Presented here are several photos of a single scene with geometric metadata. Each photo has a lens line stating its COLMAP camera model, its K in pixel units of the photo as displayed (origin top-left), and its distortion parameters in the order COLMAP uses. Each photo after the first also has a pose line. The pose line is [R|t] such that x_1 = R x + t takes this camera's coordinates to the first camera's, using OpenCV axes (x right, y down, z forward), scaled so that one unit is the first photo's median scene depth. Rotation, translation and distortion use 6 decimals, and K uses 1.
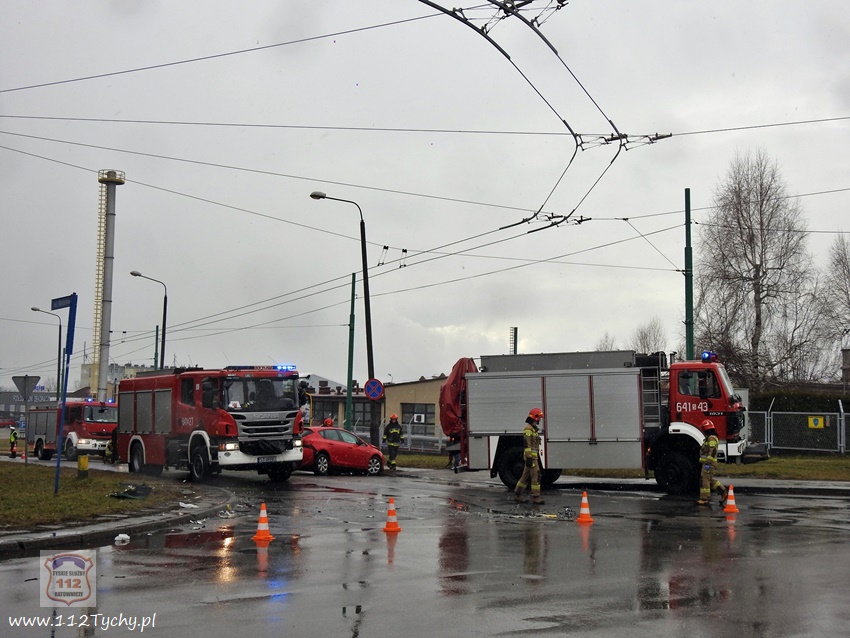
lens RADIAL K [[1050.3, 0, 424.9], [0, 1050.3, 315.0], [0, 0, 1]] dist [-0.002953, 0.000000]
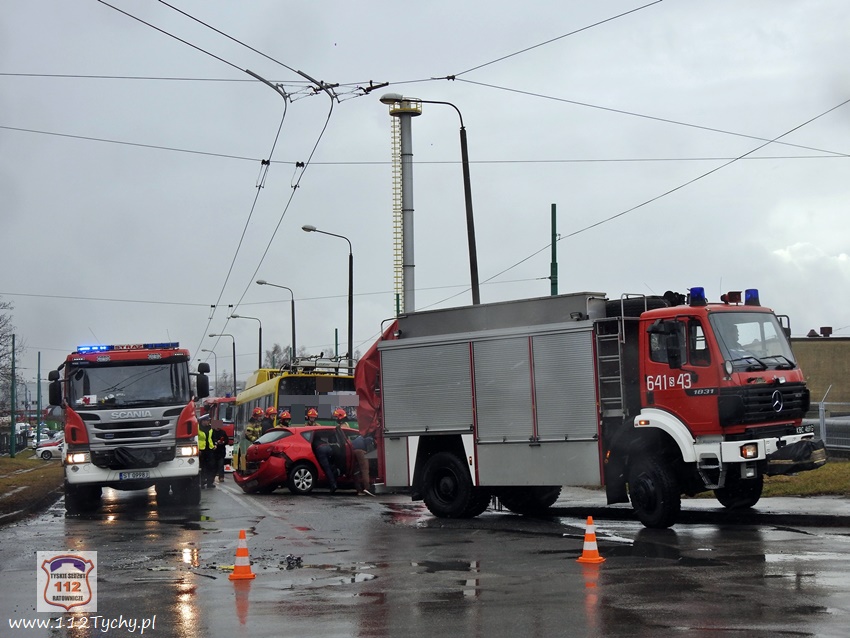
lens RADIAL K [[1377.6, 0, 425.0], [0, 1377.6, 322.2], [0, 0, 1]] dist [-0.016494, 0.000000]
pose [[0.928420, -0.051068, -0.368006, 0.386245], [0.064106, 0.997671, 0.023283, 0.024974], [0.365960, -0.045208, 0.929532, 0.209657]]
